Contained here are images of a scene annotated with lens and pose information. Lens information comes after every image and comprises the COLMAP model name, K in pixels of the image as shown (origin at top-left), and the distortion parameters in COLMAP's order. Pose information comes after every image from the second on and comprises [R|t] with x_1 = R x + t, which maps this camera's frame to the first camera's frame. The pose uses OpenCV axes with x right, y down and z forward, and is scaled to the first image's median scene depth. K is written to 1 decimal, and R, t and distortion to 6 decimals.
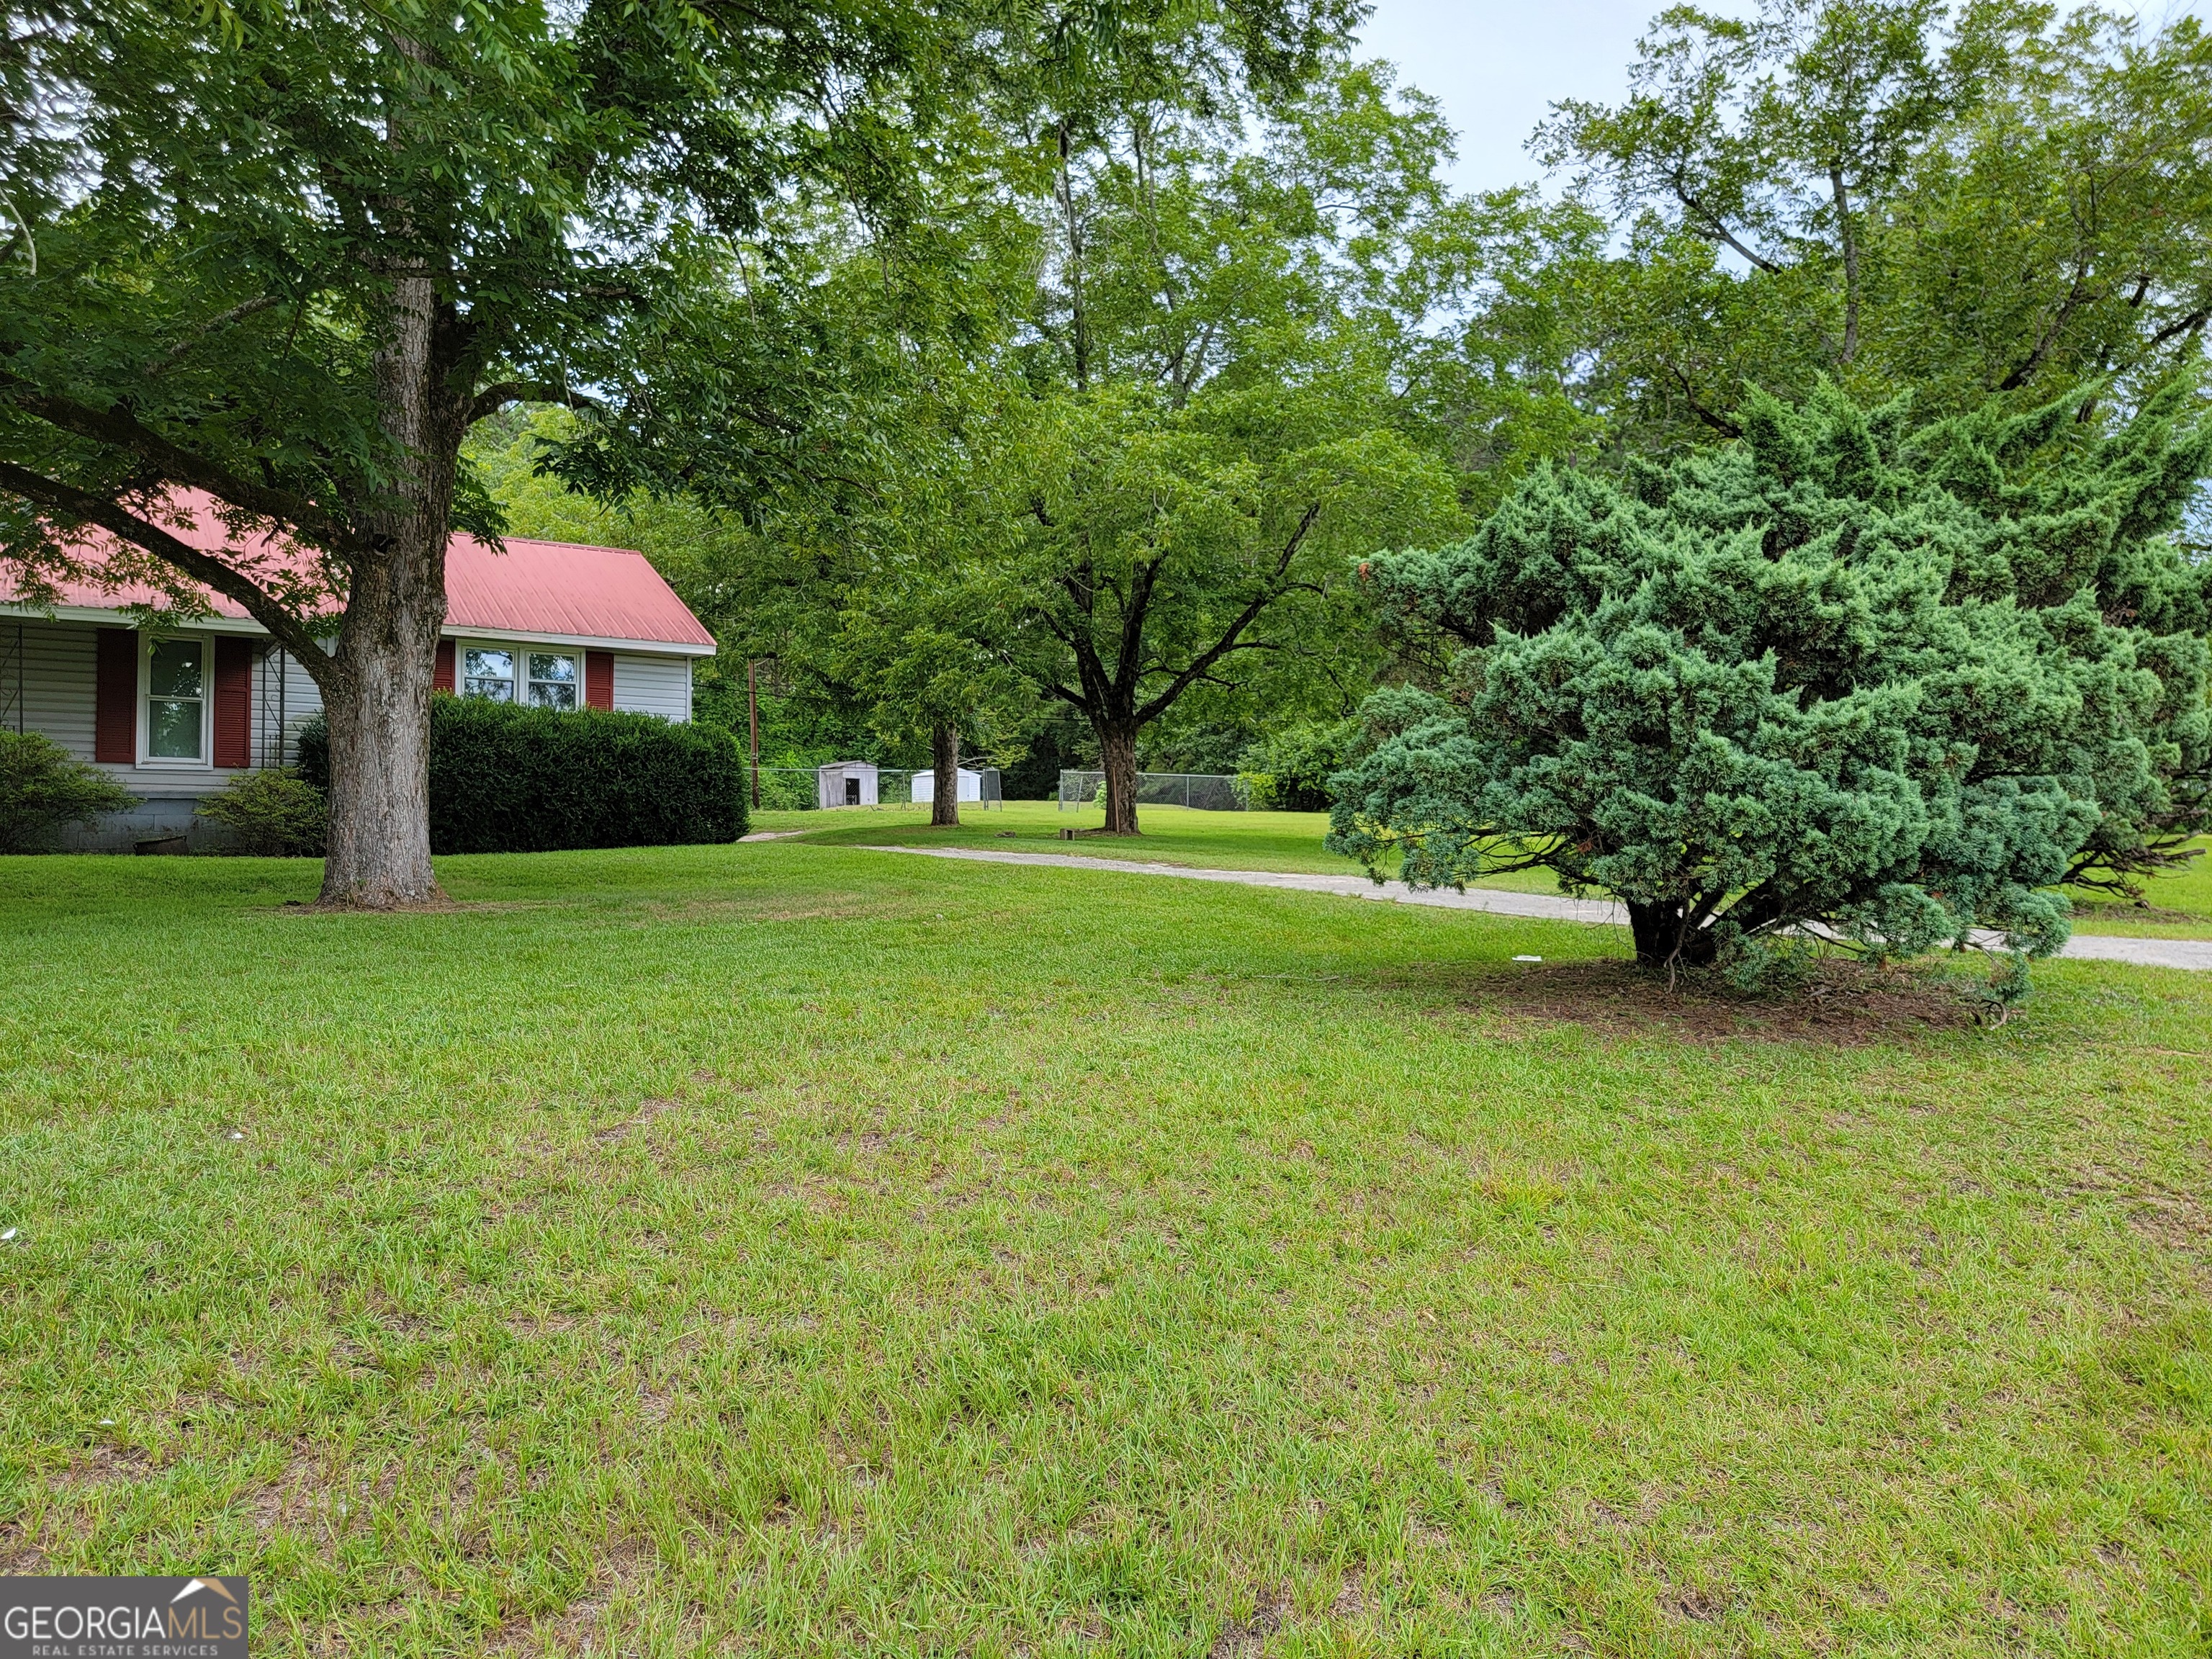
lens RADIAL K [[1542.1, 0, 1113.4], [0, 1542.1, 822.2], [0, 0, 1]] dist [0.096350, -0.085257]
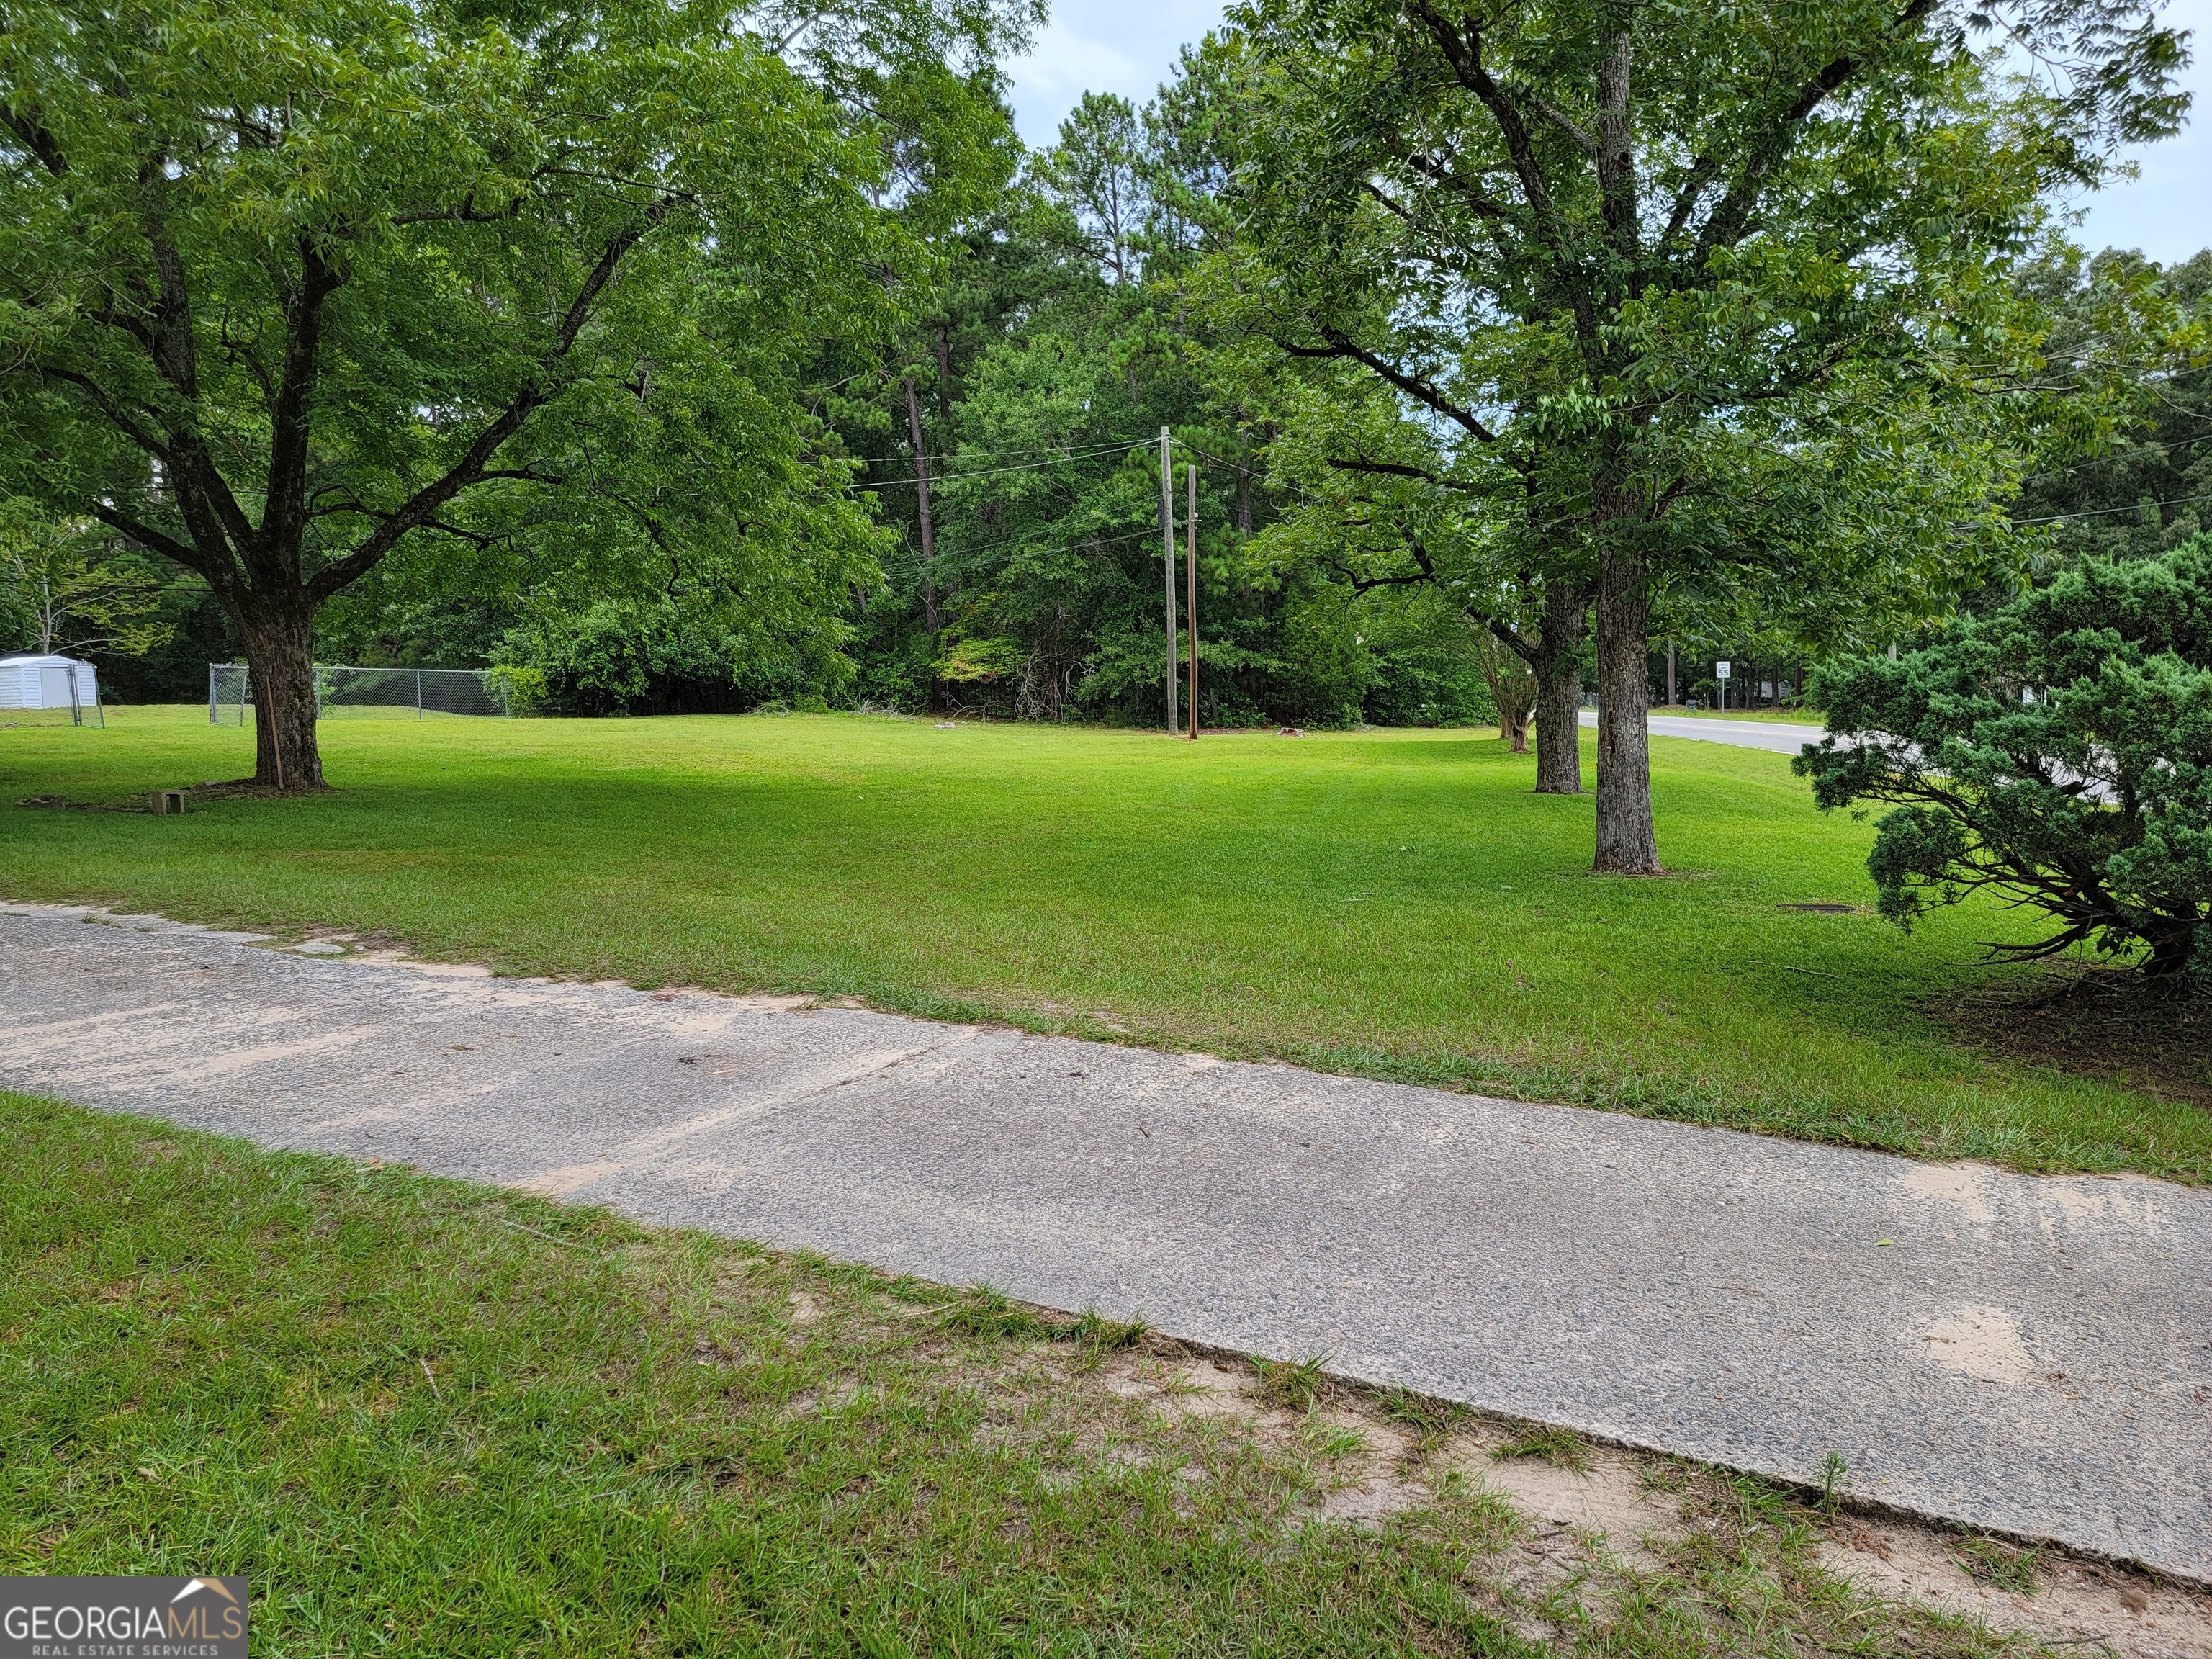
lens RADIAL K [[1542.1, 0, 1113.4], [0, 1542.1, 822.2], [0, 0, 1]] dist [0.096350, -0.085257]
pose [[0.895538, -0.046865, 0.442510, 0.010872], [0.013463, 0.996837, 0.078325, -0.011719], [-0.444781, -0.064185, 0.893337, 0.175246]]
